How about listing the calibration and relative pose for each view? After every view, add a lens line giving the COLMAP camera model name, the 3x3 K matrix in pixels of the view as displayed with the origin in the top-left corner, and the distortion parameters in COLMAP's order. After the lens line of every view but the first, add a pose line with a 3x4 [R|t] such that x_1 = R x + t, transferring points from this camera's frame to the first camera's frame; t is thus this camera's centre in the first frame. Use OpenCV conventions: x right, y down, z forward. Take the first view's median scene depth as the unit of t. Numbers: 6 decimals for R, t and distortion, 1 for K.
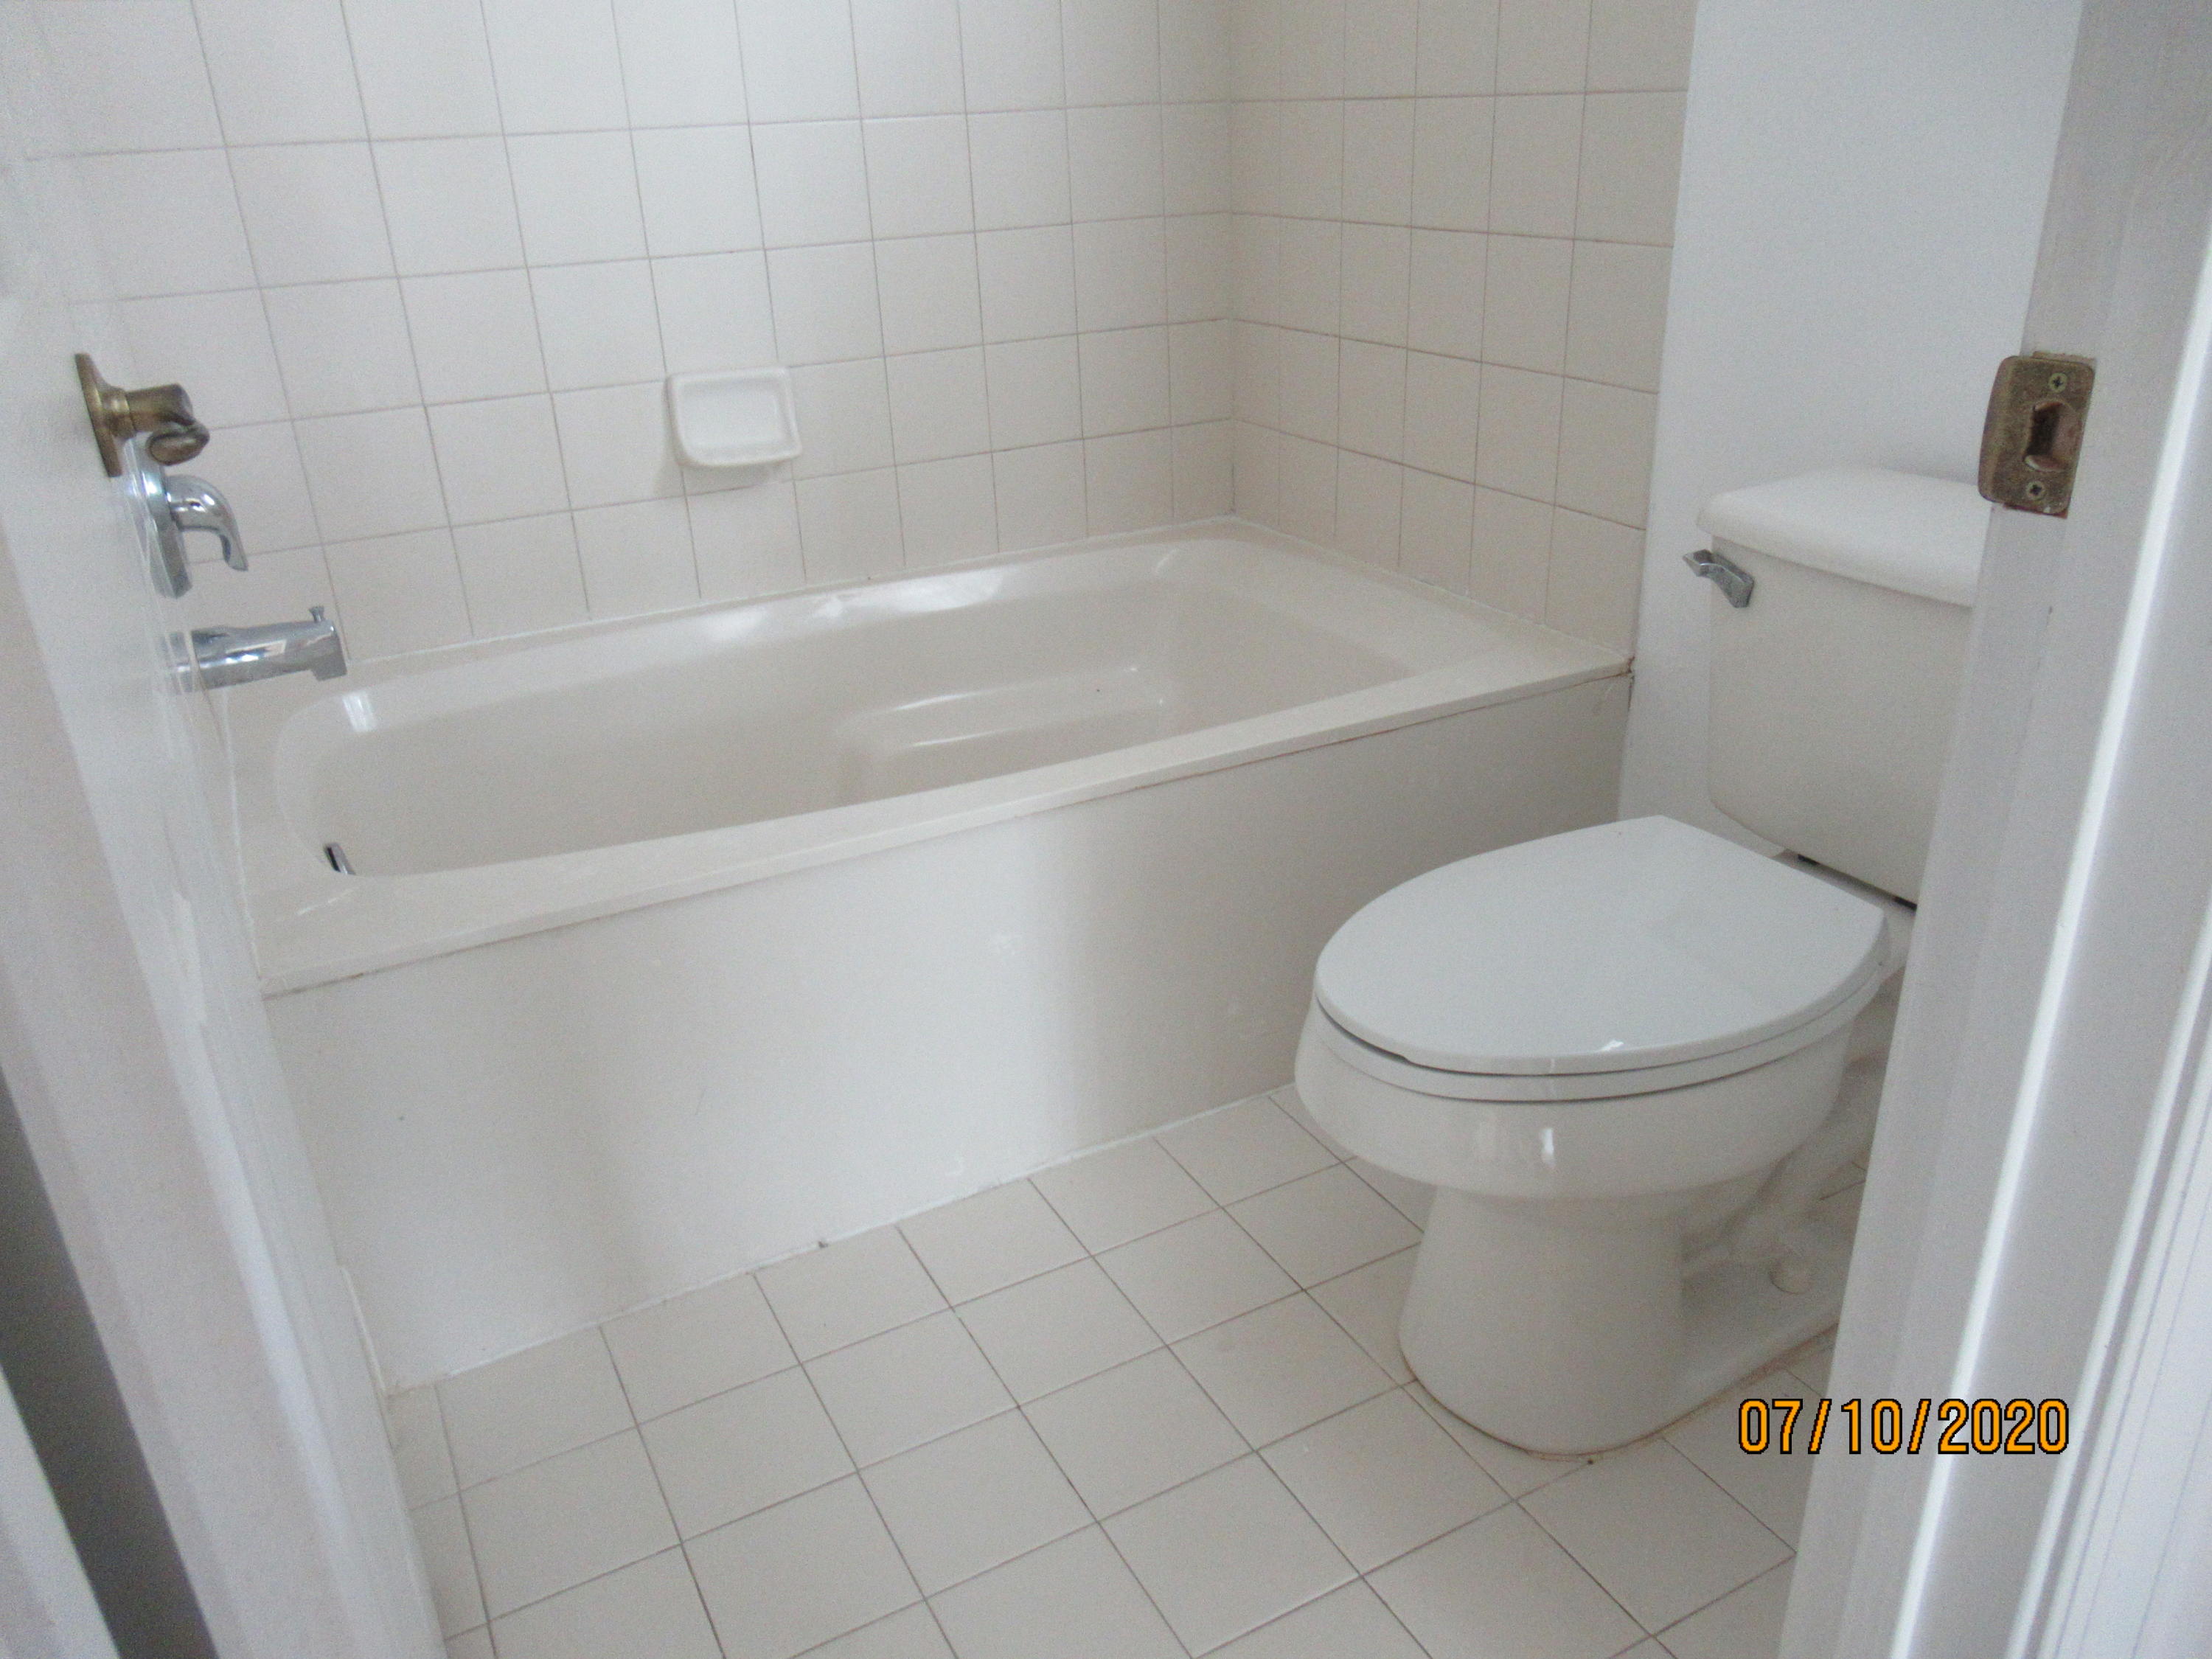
lens RADIAL K [[1649.9, 0, 1108.0], [0, 1649.9, 842.7], [0, 0, 1]] dist [0.007584, -0.010356]
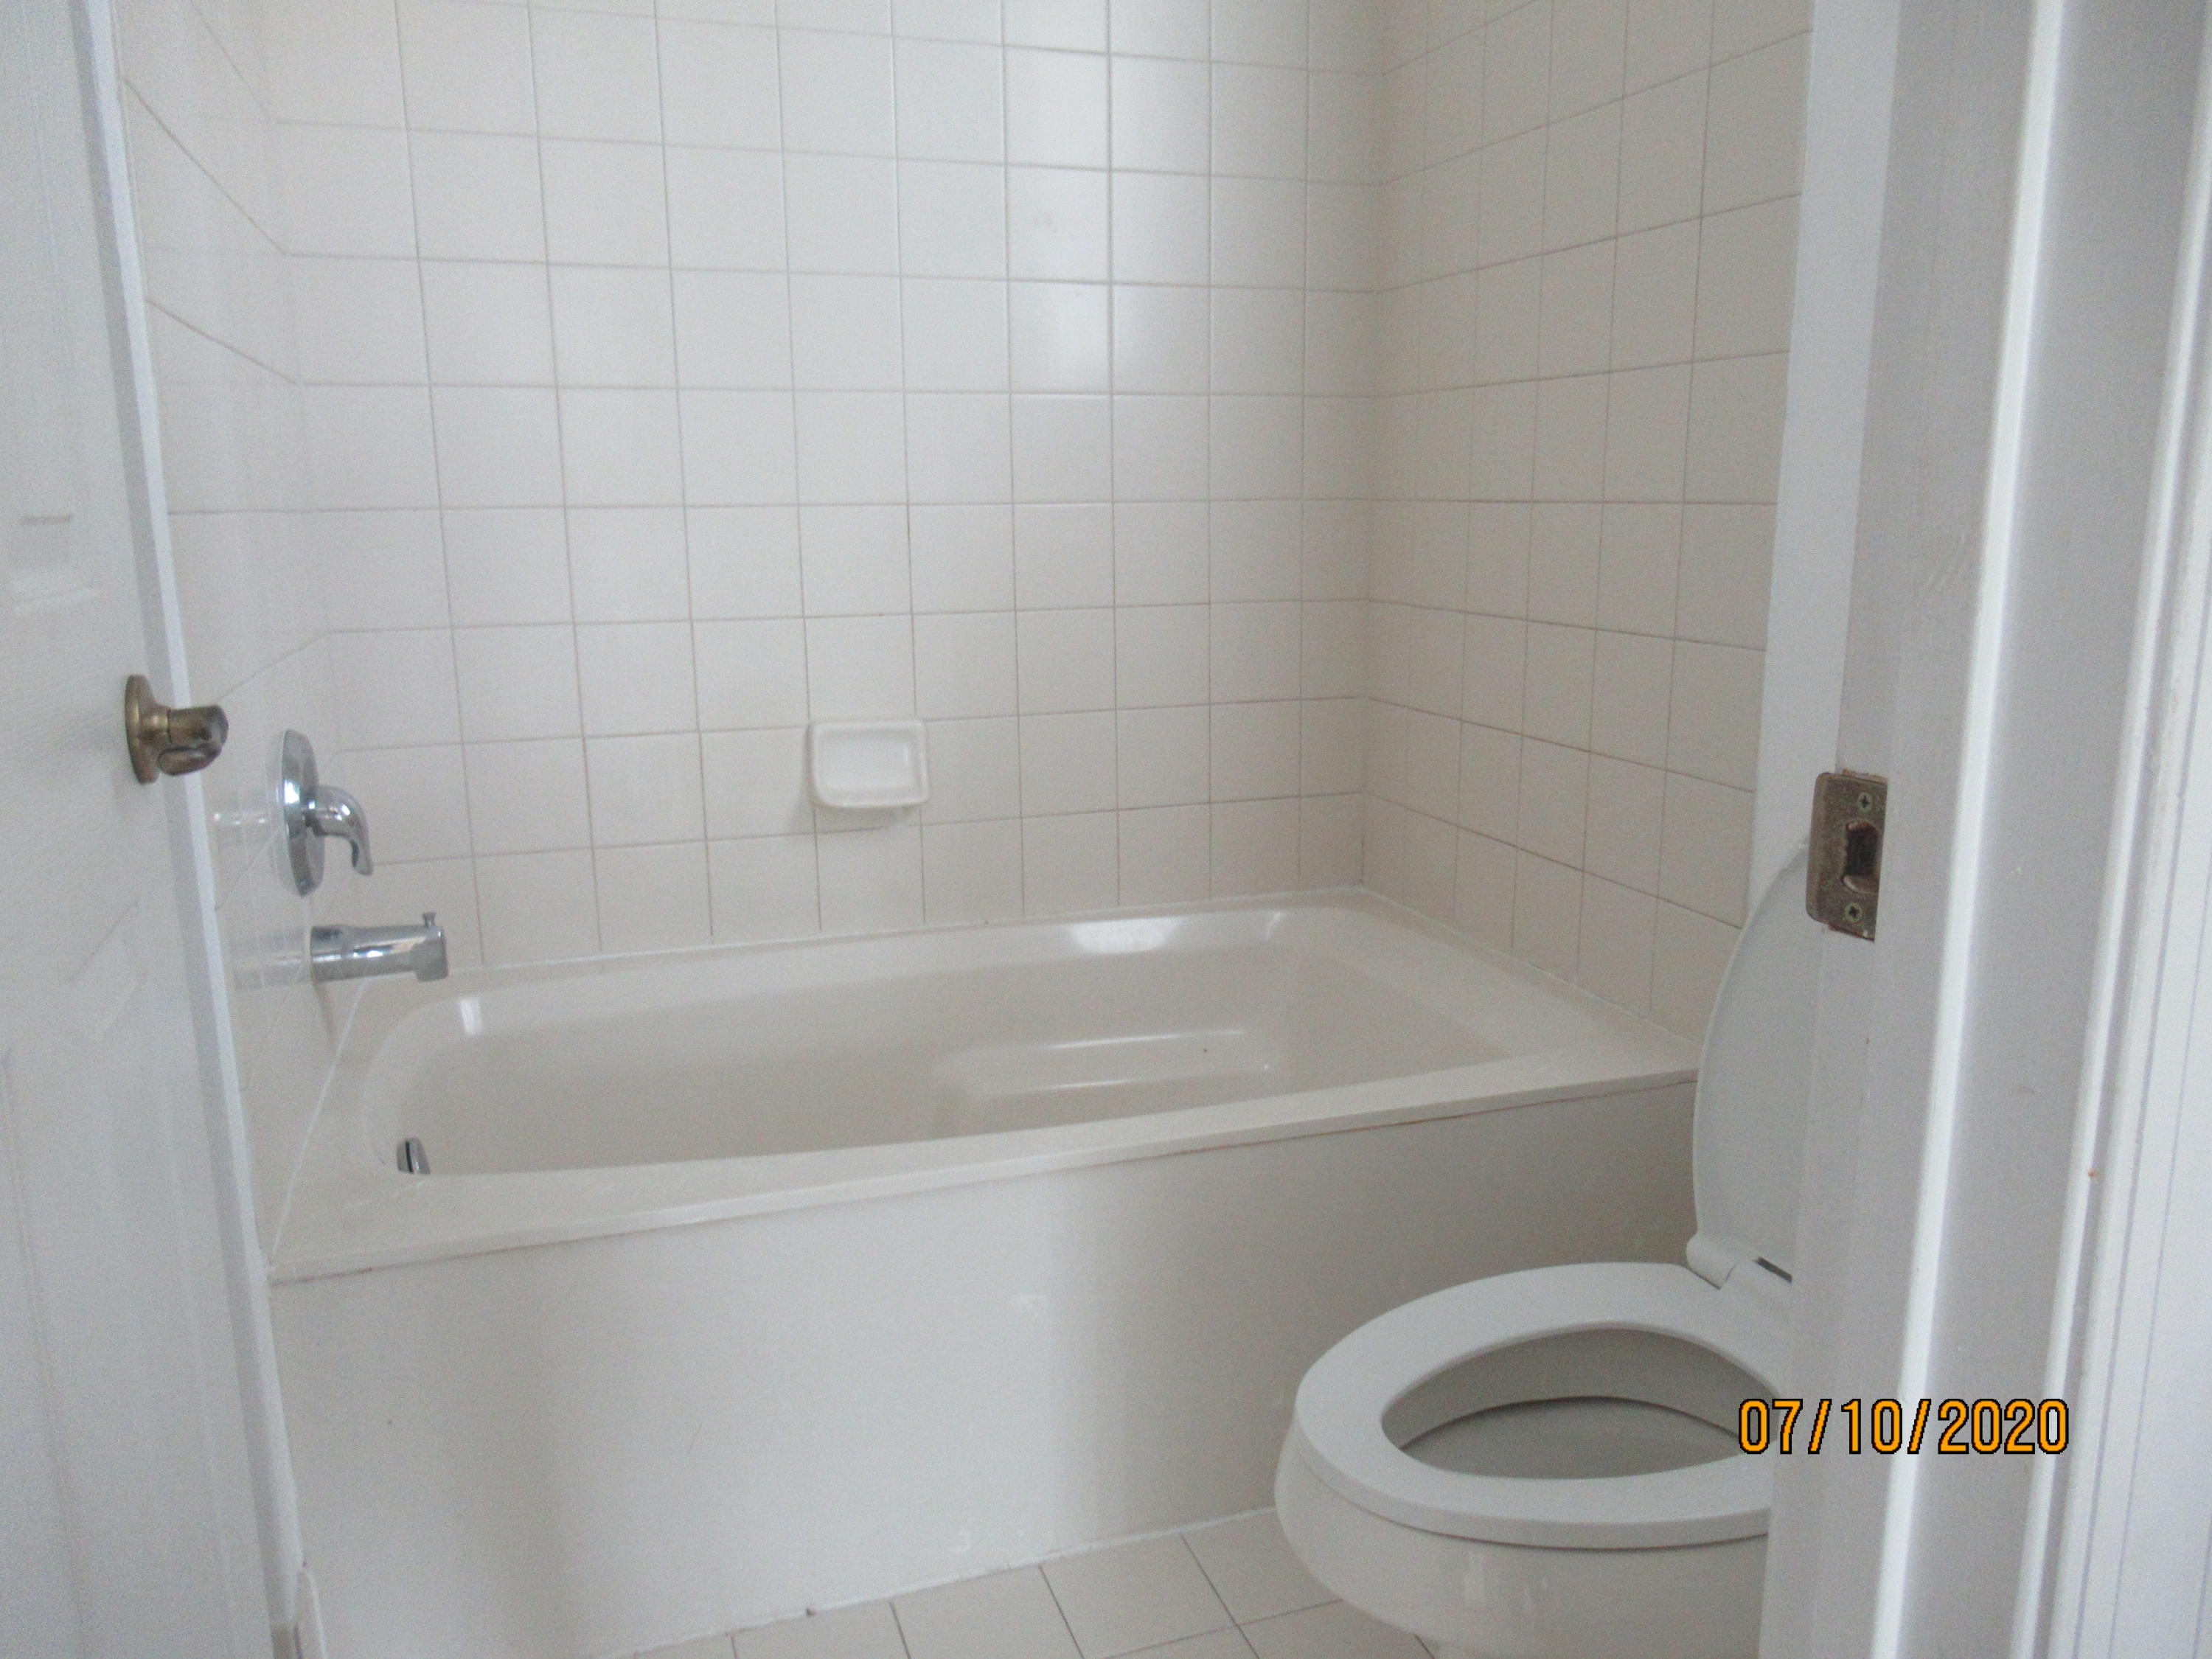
lens RADIAL K [[1649.9, 0, 1105.5], [0, 1649.9, 844.1], [0, 0, 1]] dist [0.007584, -0.010356]
pose [[0.987403, 0.062283, -0.145452, 0.101925], [-0.091511, 0.974717, -0.203846, -0.007853], [0.129078, 0.214588, 0.968138, 0.011111]]
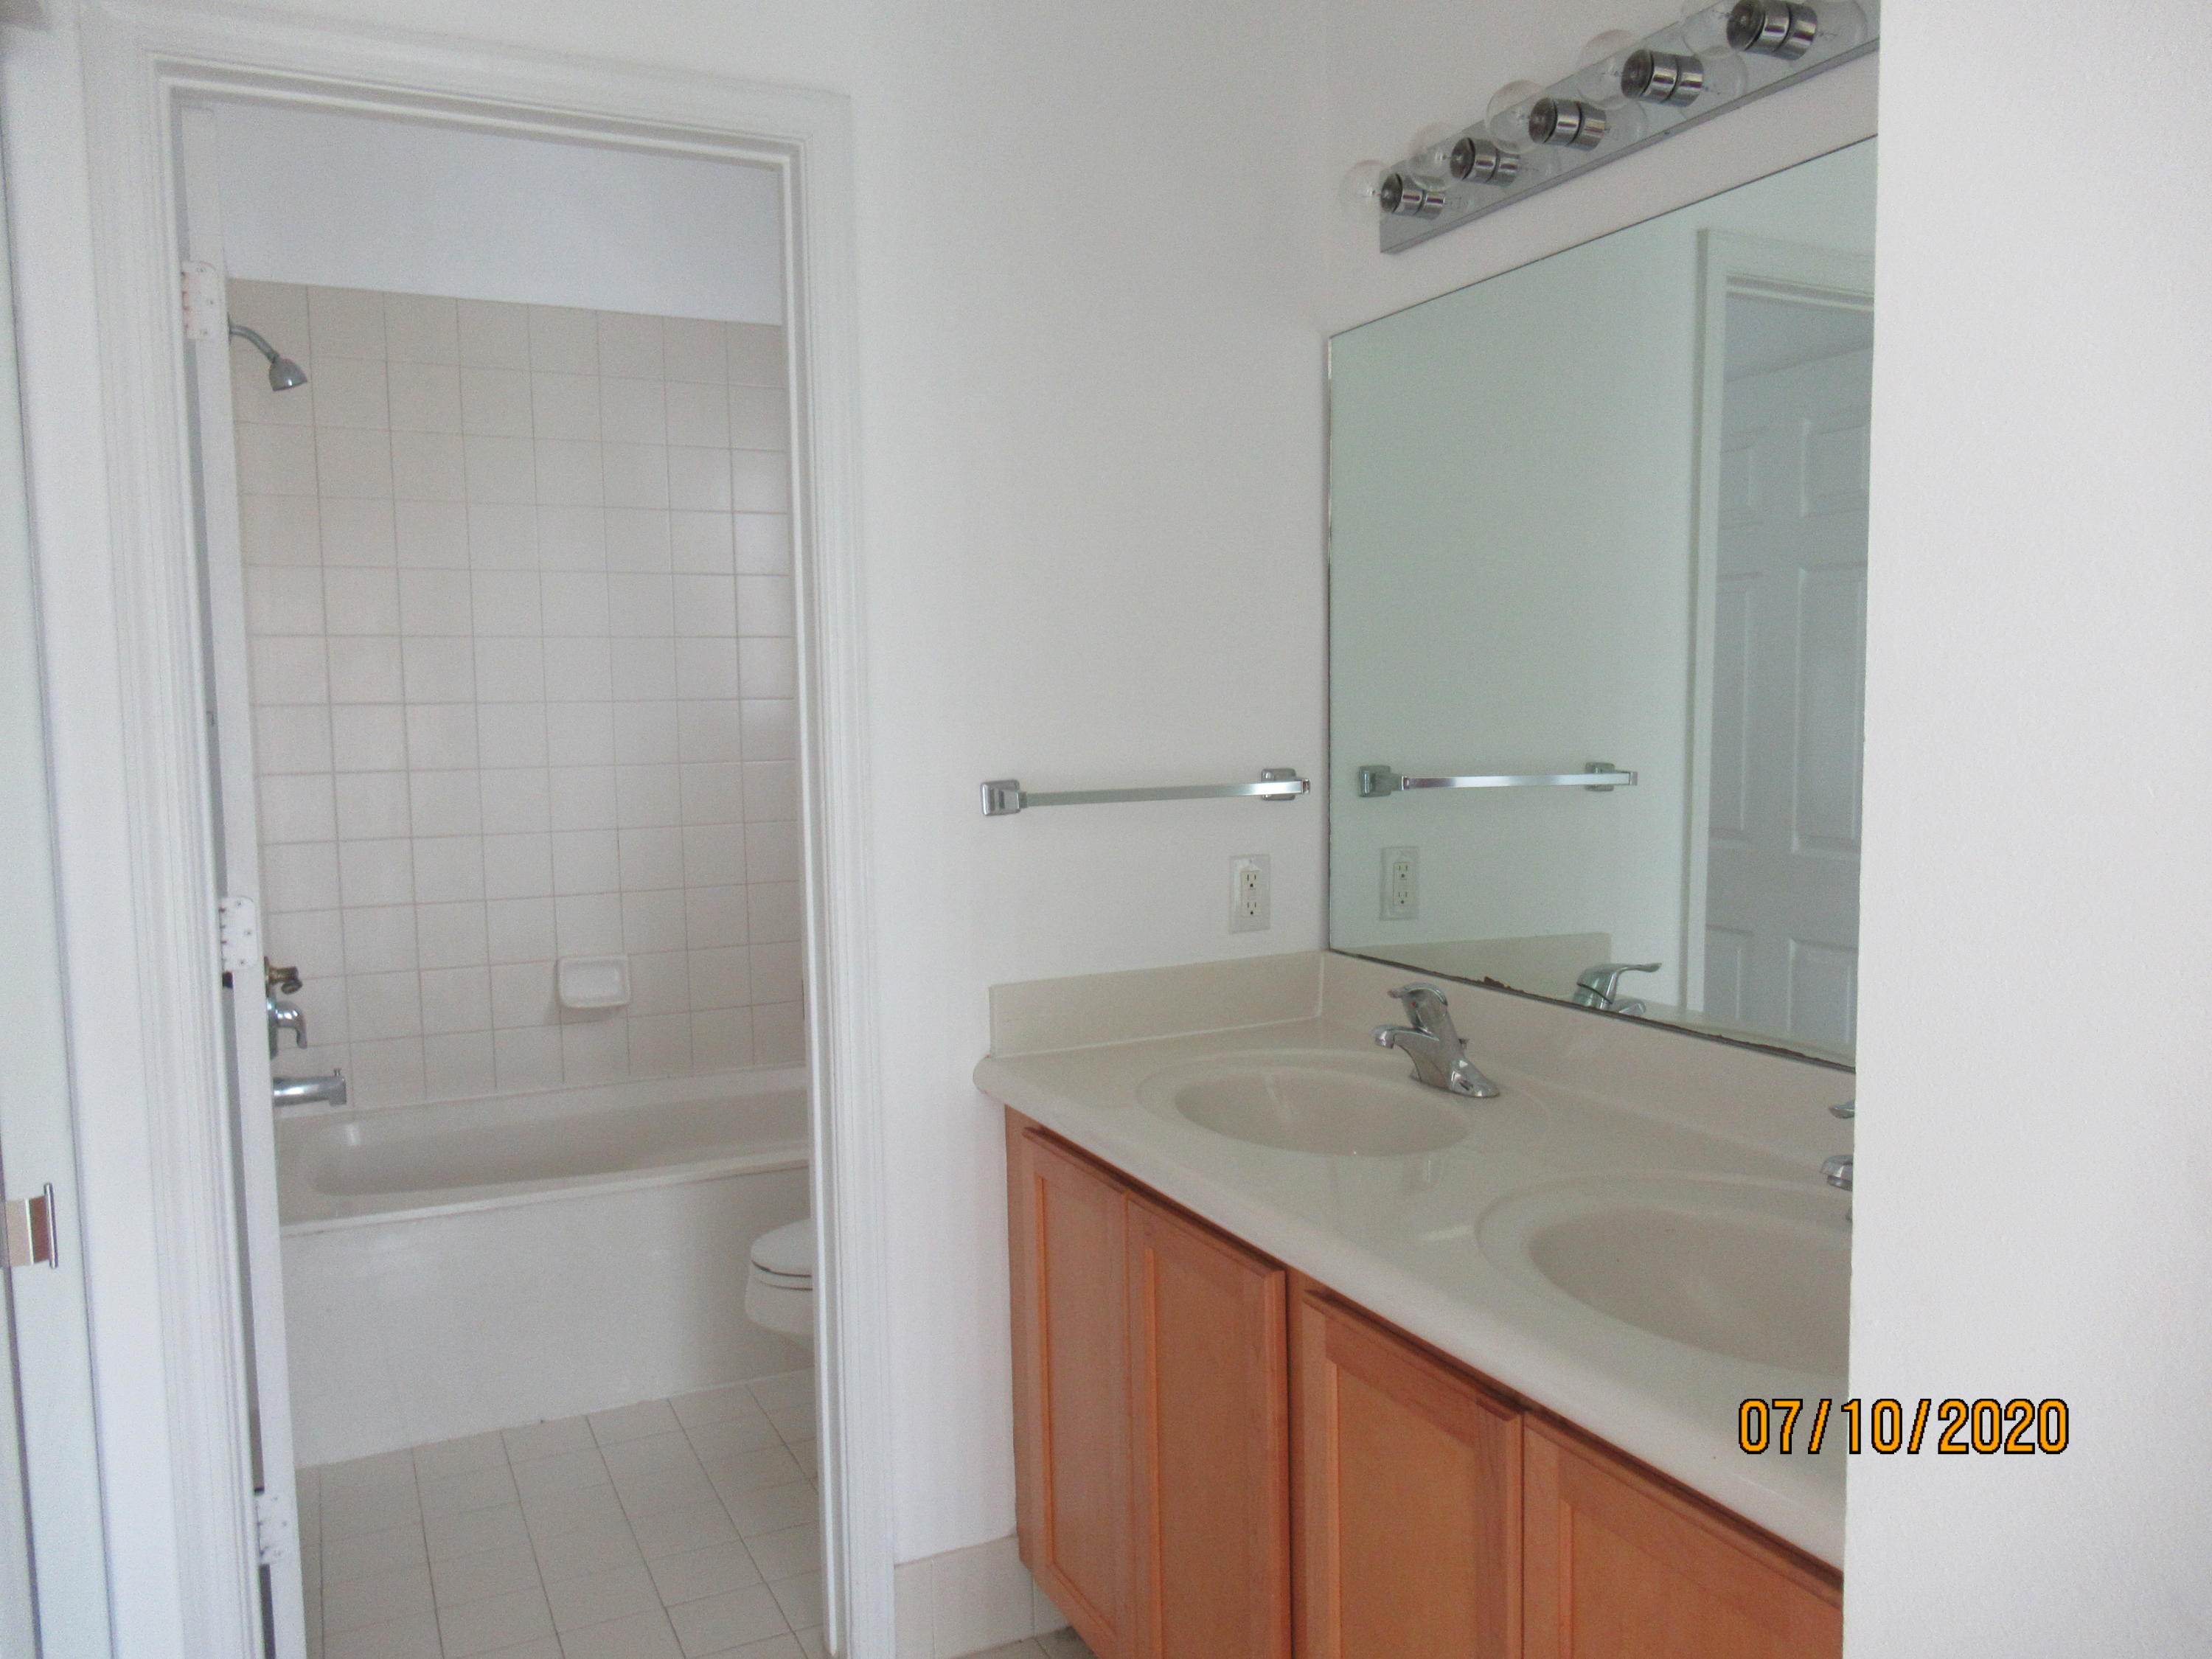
lens RADIAL K [[1649.9, 0, 1101.6], [0, 1649.9, 845.3], [0, 0, 1]] dist [0.007584, -0.010356]
pose [[0.998927, 0.028221, -0.036734, 0.483621], [-0.038787, 0.943109, -0.330212, 0.215067], [0.025325, 0.331283, 0.943192, -0.900404]]
